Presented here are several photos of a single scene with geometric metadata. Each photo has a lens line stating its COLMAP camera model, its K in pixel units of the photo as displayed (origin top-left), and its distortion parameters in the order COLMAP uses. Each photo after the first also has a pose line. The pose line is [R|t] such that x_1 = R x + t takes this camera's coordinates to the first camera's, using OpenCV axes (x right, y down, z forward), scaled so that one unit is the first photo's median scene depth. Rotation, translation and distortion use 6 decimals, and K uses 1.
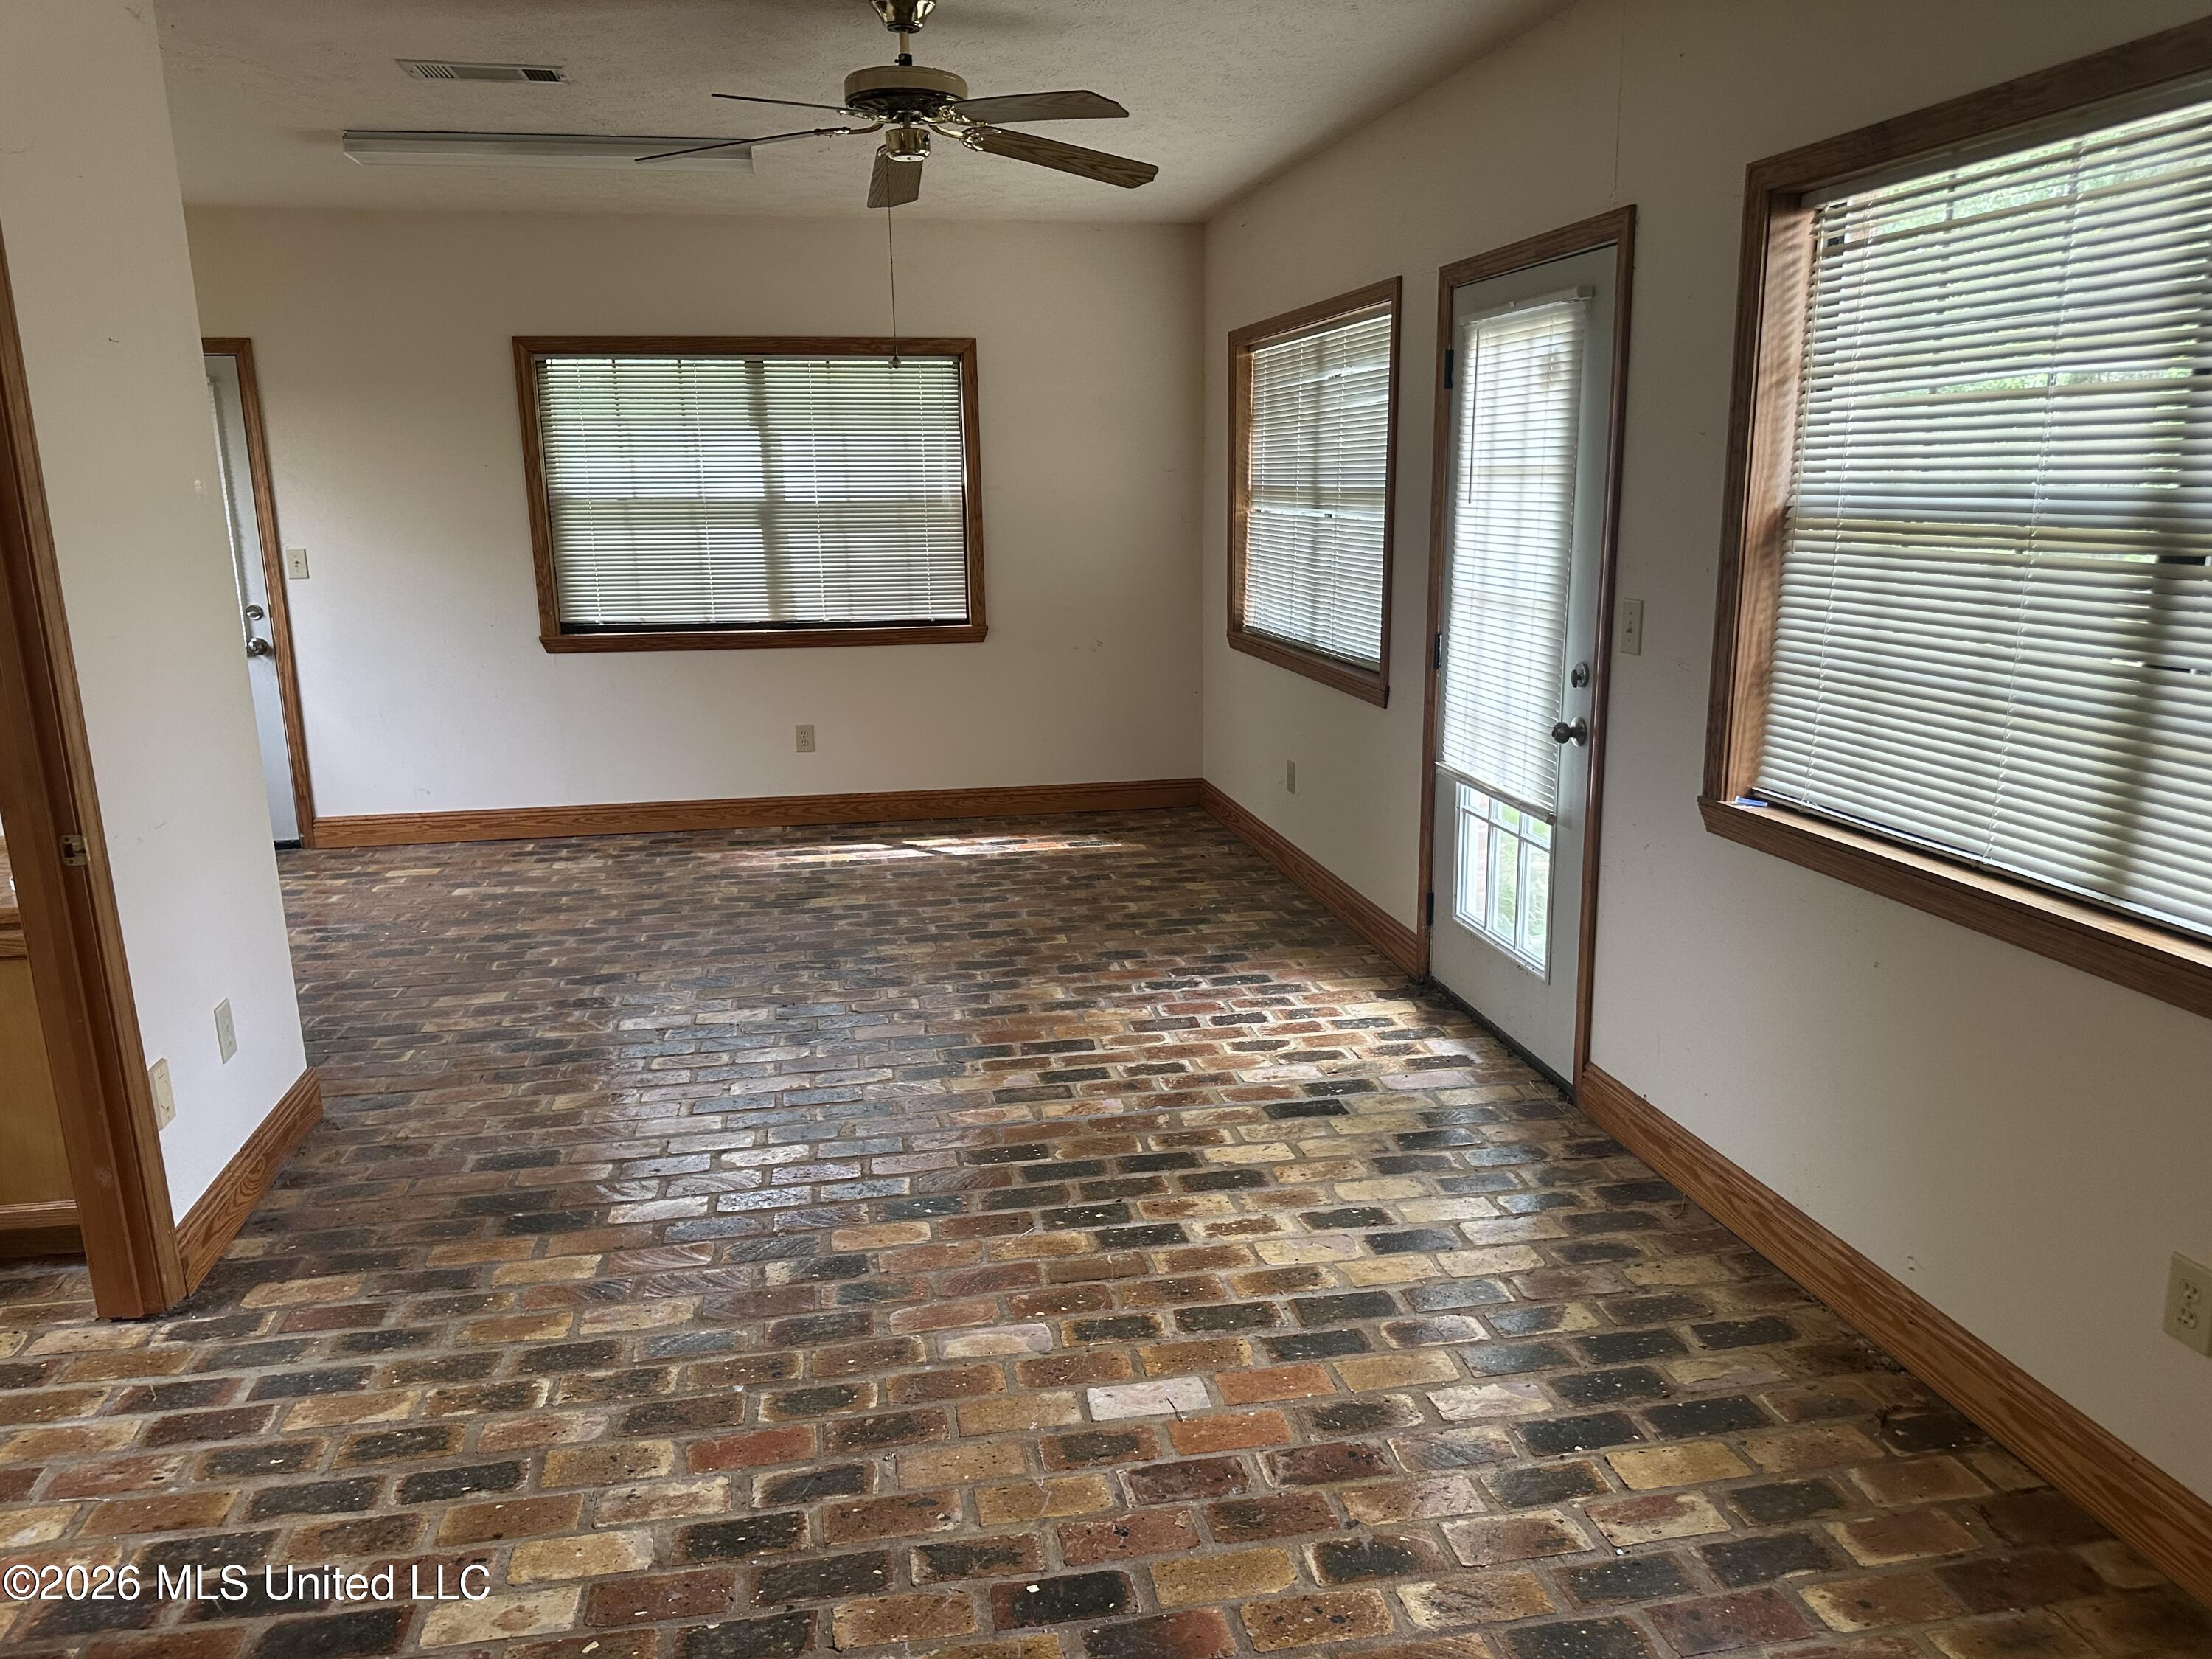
lens RADIAL K [[1551.7, 0, 1081.6], [0, 1551.7, 824.0], [0, 0, 1]] dist [0.172413, -0.290593]
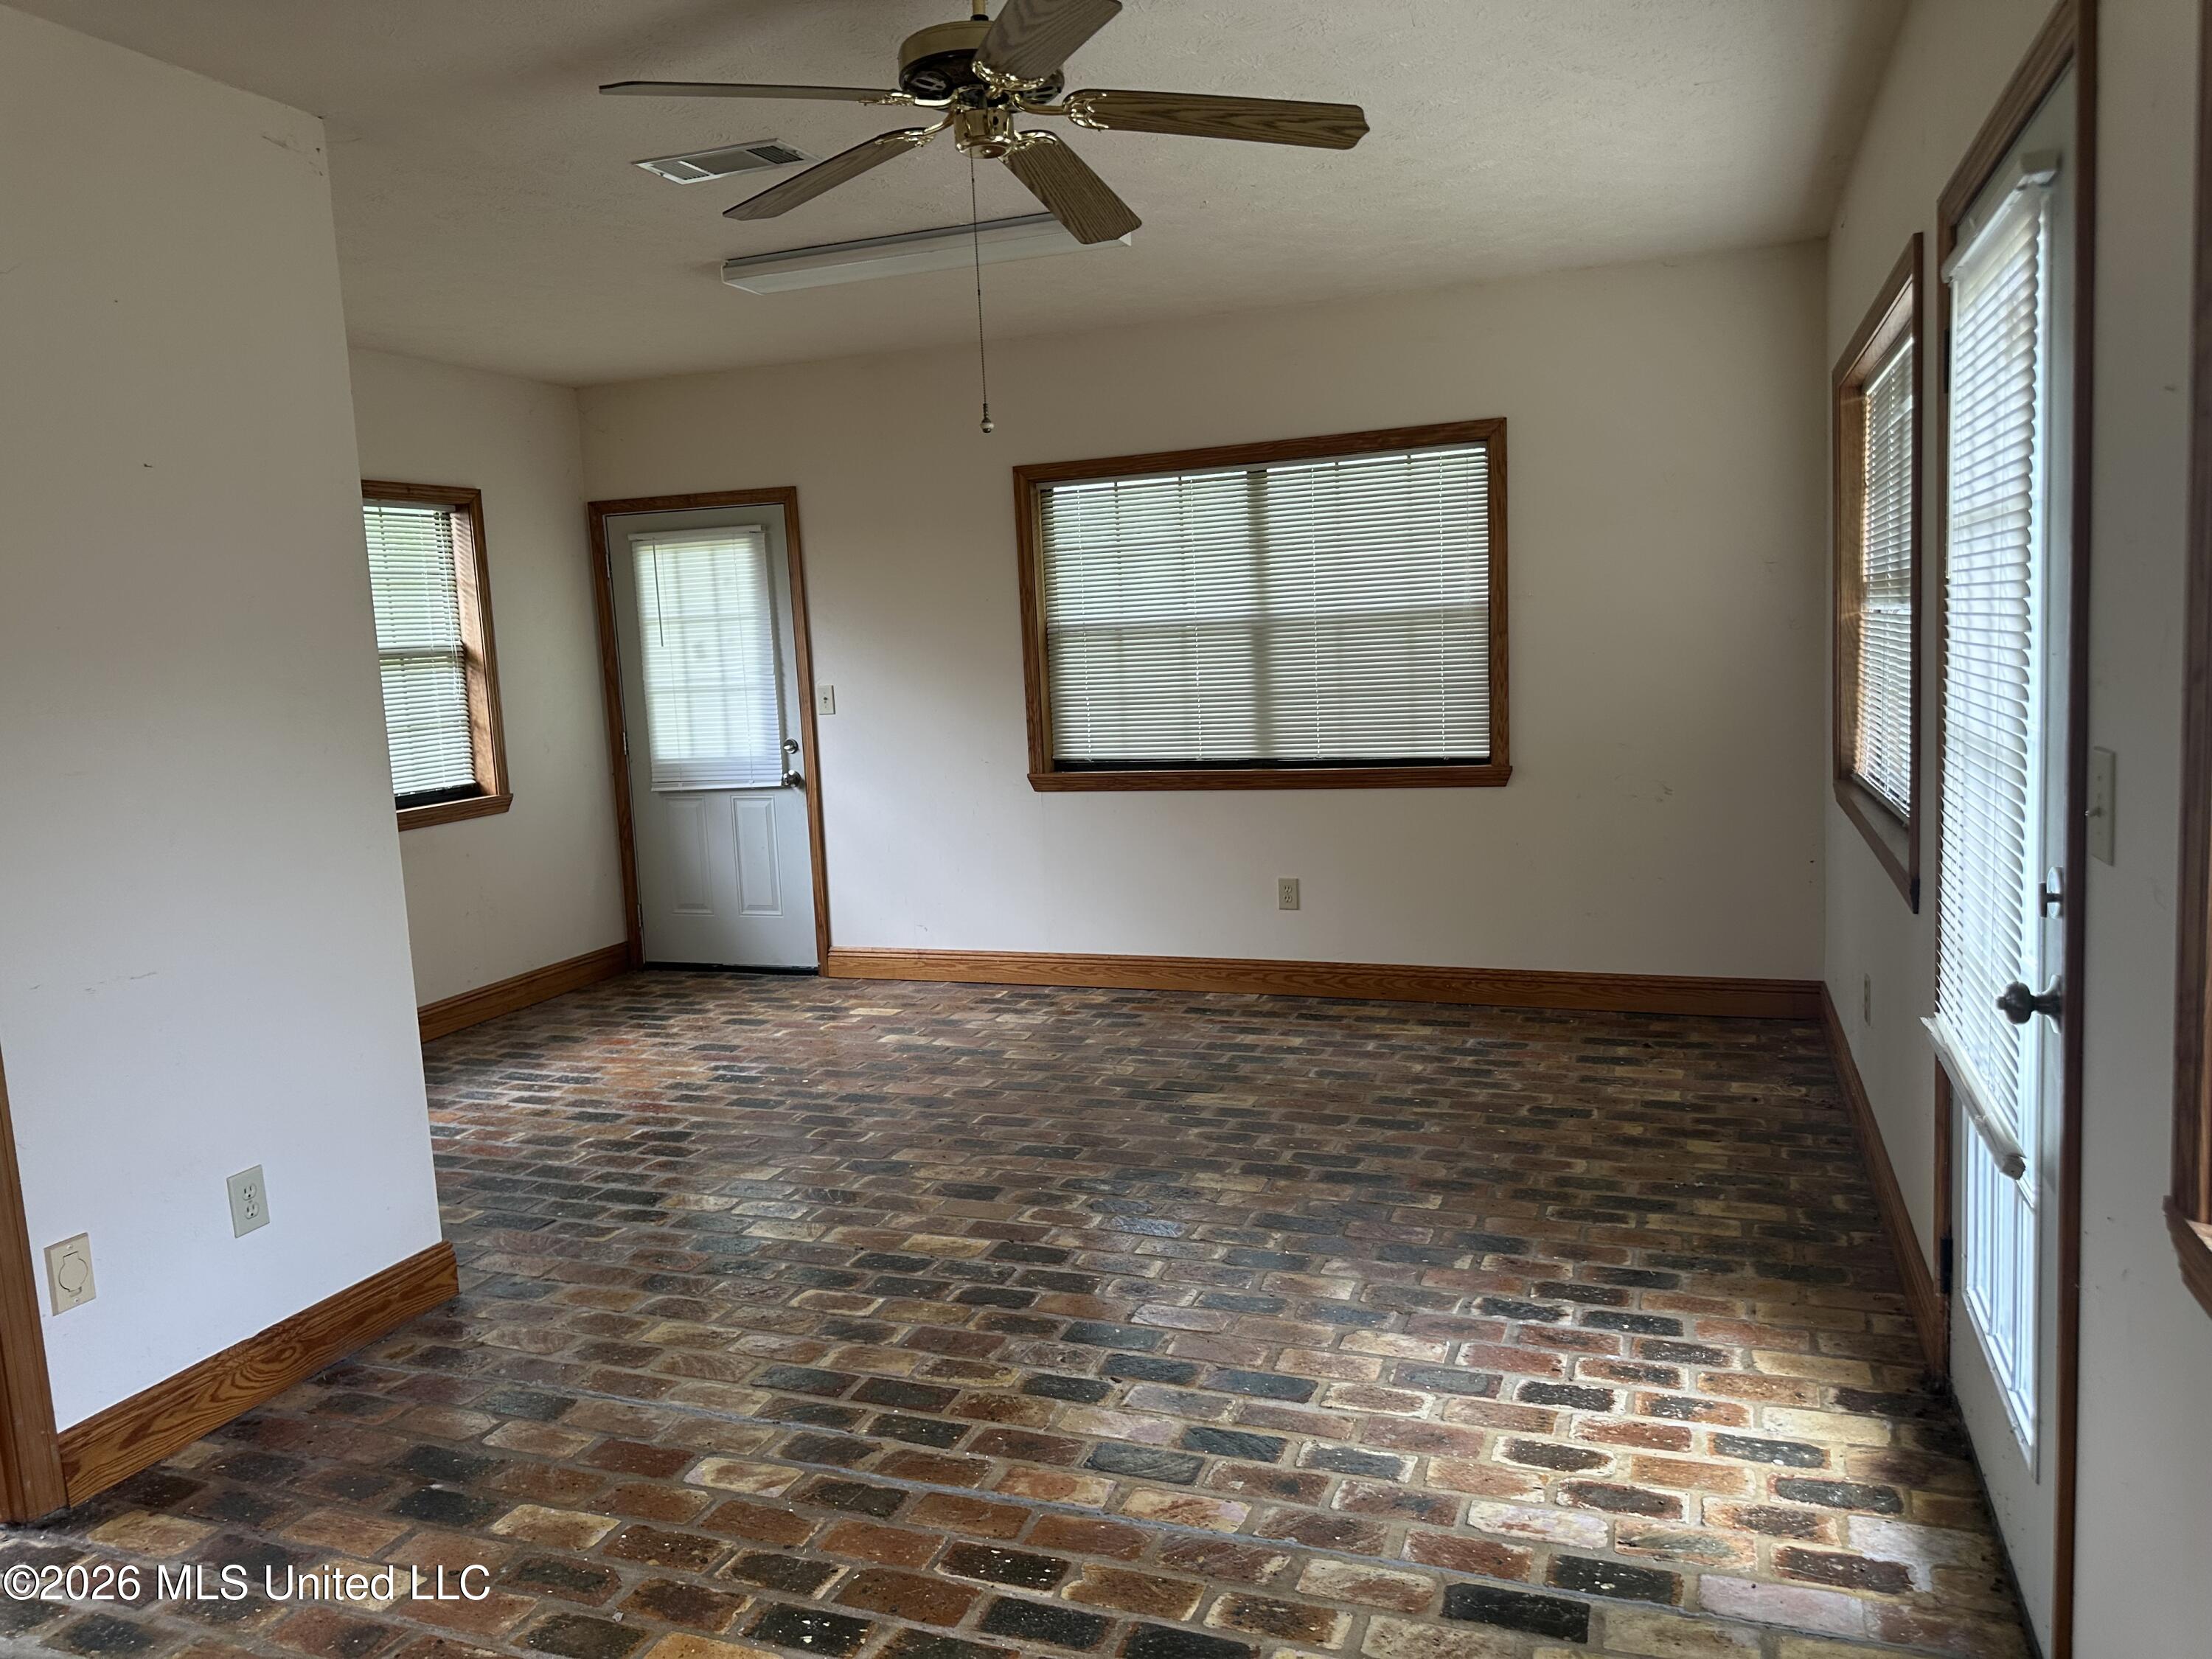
lens RADIAL K [[1551.7, 0, 1081.6], [0, 1551.7, 824.0], [0, 0, 1]] dist [0.172413, -0.290593]
pose [[0.864126, 0.034788, -0.502072, 0.201026], [-0.076364, 0.995121, -0.062480, -0.040945], [0.497449, 0.092331, 0.862566, 0.266581]]
